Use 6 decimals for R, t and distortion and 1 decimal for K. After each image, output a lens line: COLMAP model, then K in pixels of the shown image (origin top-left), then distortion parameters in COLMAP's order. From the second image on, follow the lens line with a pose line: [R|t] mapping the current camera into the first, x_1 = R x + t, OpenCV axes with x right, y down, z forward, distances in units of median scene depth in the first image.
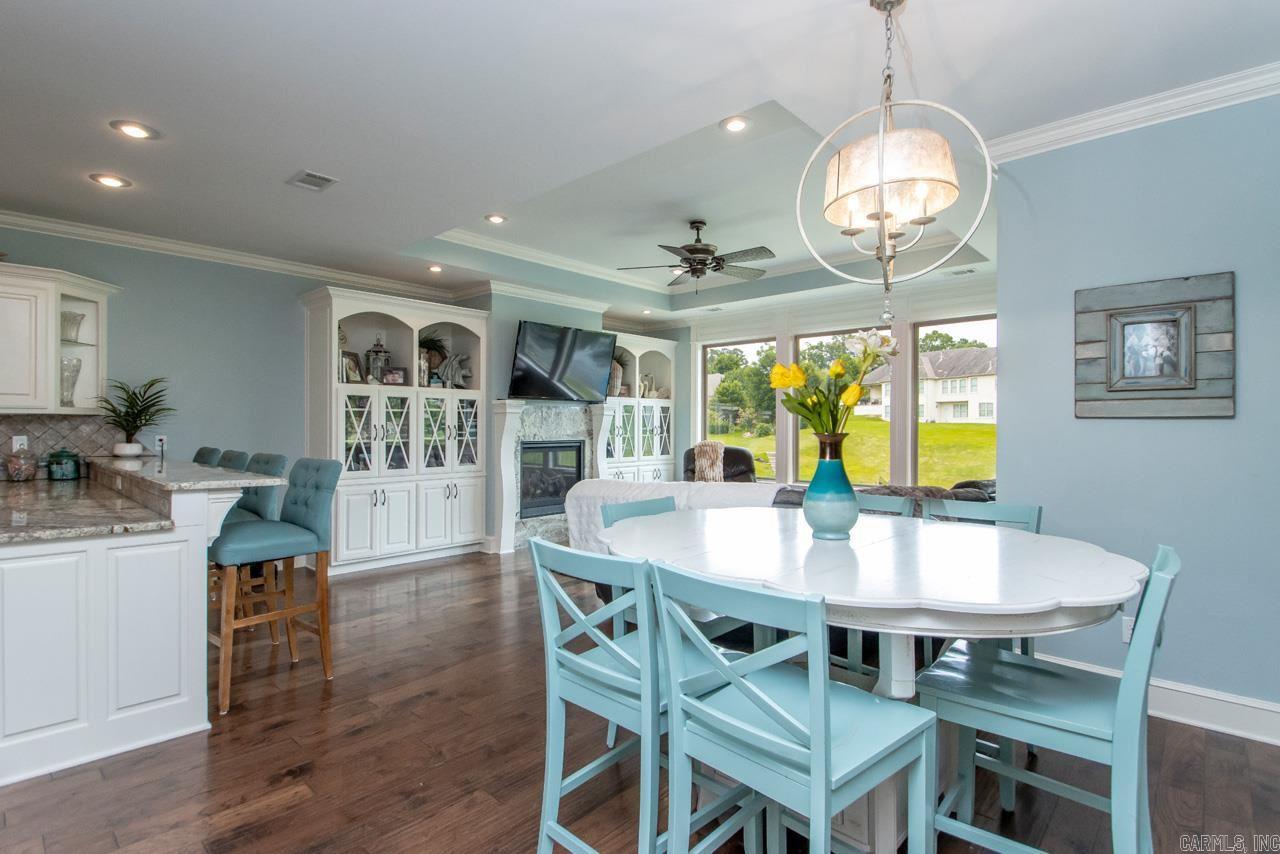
lens RADIAL K [[599.6, 0, 638.4], [0, 599.6, 430.0], [0, 0, 1]] dist [0.012932, -0.012889]
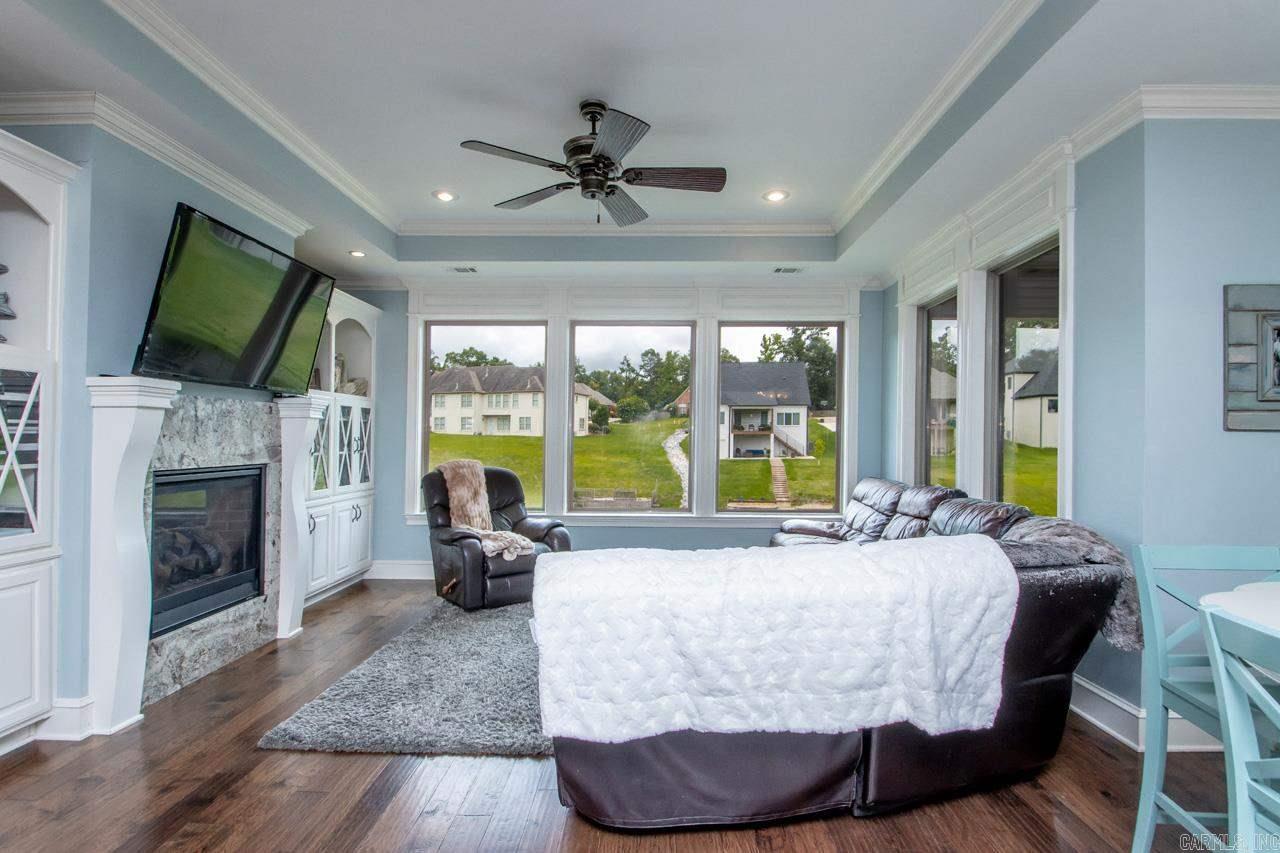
lens RADIAL K [[618.0, 0, 632.6], [0, 618.0, 434.2], [0, 0, 1]] dist [-0.010220, 0.001140]
pose [[0.749236, 0.006198, 0.662274, -0.286494], [0.002543, 0.999922, -0.012234, -0.002803], [-0.662298, 0.010851, 0.749162, 0.501228]]
